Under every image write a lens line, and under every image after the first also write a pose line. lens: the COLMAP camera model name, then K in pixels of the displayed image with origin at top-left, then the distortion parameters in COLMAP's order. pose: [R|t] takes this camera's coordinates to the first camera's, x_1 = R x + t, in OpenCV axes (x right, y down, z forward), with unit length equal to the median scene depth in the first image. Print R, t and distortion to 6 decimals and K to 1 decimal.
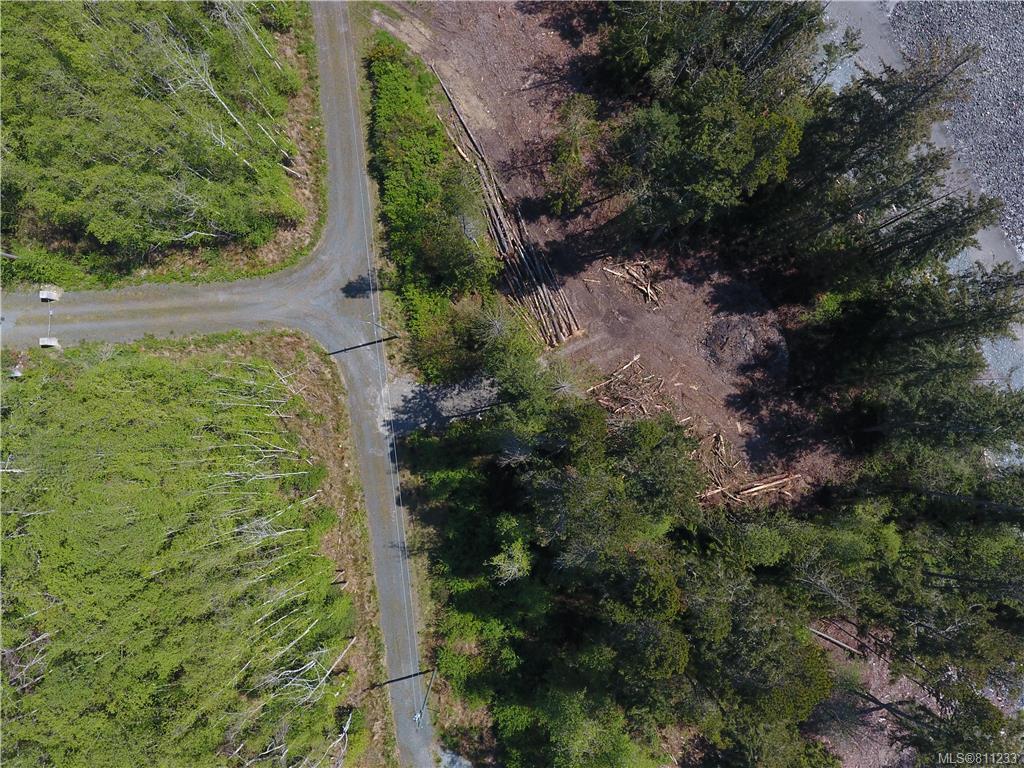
lens RADIAL K [[592.8, 0, 518.1], [0, 592.8, 370.6], [0, 0, 1]] dist [0.002289, -0.003764]
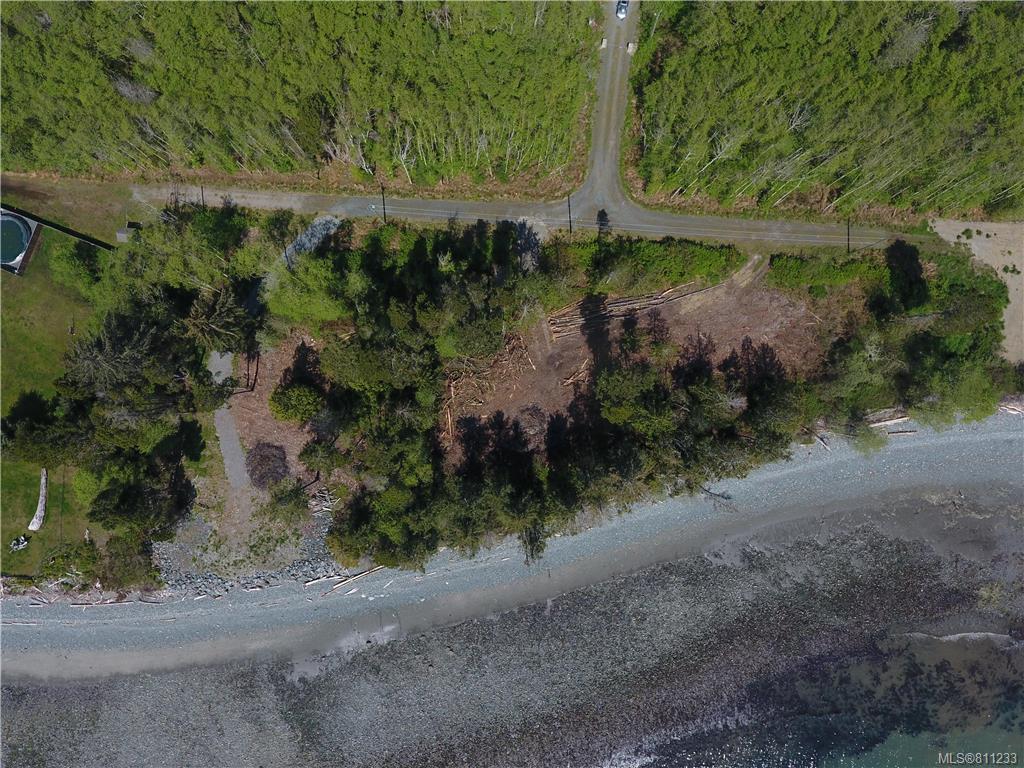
lens RADIAL K [[592.8, 0, 523.2], [0, 592.8, 386.7], [0, 0, 1]] dist [0.002289, -0.003764]
pose [[-0.187367, 0.982191, -0.013973, 0.286512], [-0.981196, -0.186469, 0.049833, -0.088393], [0.046340, 0.023047, 0.998660, -0.754049]]
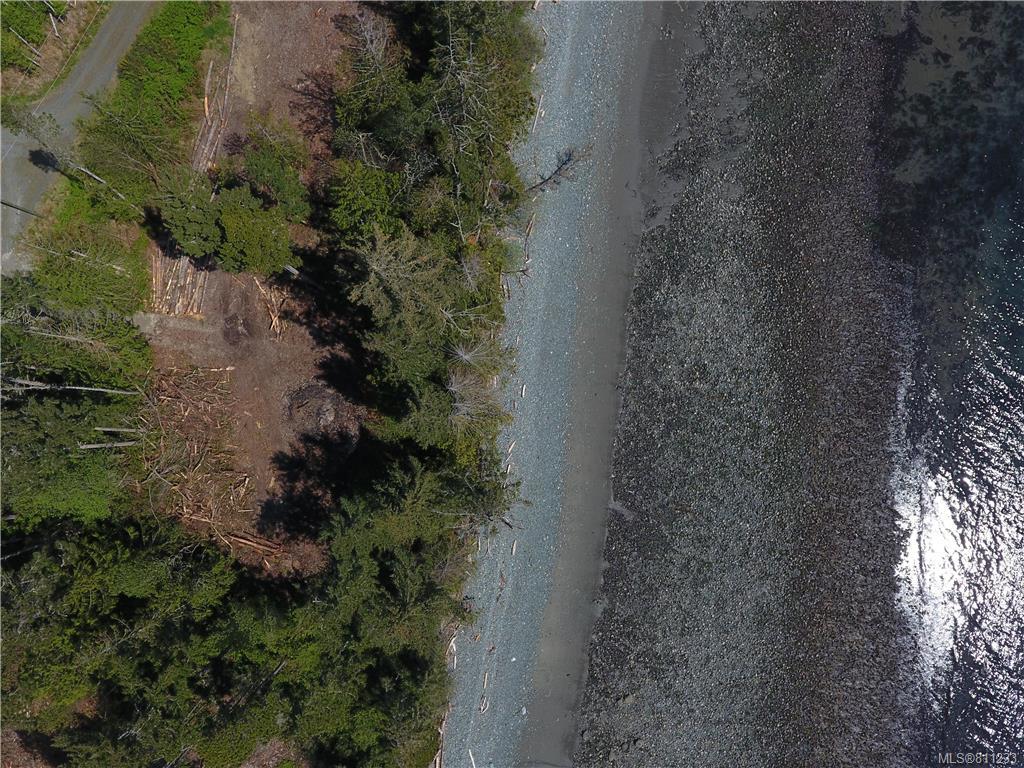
lens RADIAL K [[592.8, 0, 512.2], [0, 592.8, 347.8], [0, 0, 1]] dist [0.002289, -0.003764]
pose [[0.826734, 0.562489, -0.010827, 0.585795], [-0.562517, 0.826786, 0.000612, -0.322875], [0.009296, 0.005584, 0.999941, -0.005719]]
